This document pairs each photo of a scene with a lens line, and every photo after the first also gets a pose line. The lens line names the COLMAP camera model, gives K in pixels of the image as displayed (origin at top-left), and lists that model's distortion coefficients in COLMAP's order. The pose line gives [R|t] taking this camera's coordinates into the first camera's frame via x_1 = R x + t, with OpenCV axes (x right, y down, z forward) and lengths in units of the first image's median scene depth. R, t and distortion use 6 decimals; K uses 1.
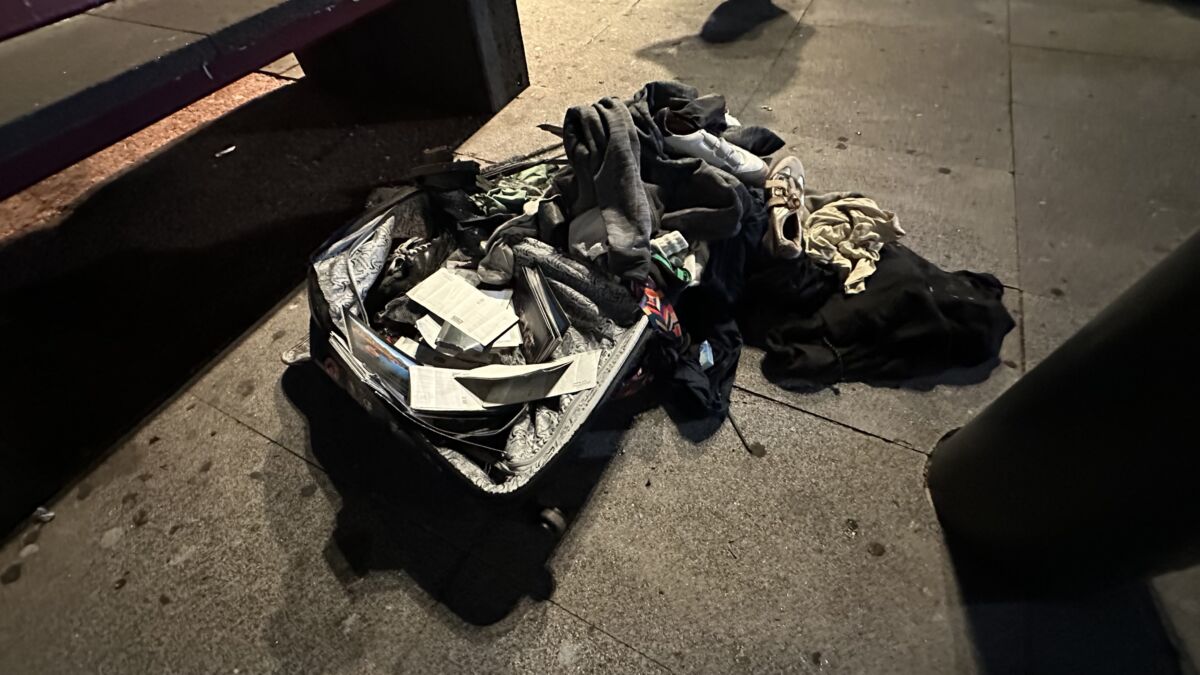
lens RADIAL K [[485.9, 0, 600.0], [0, 485.9, 337.5], [0, 0, 1]] dist [0.000531, -0.000010]
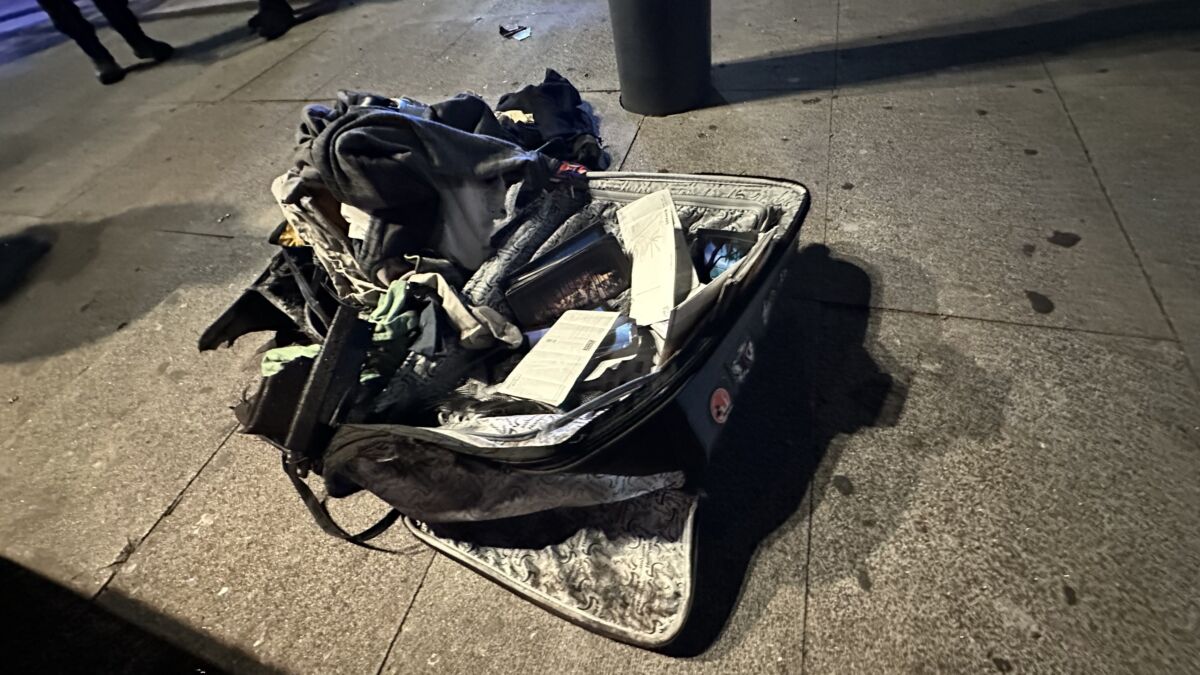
lens RADIAL K [[485.9, 0, 600.0], [0, 485.9, 337.5], [0, 0, 1]] dist [0.000531, -0.000010]
pose [[-0.151385, -0.703097, 0.694793, -0.878846], [0.865178, 0.245702, 0.437148, -0.385267], [-0.478069, 0.667297, 0.571108, 0.581831]]
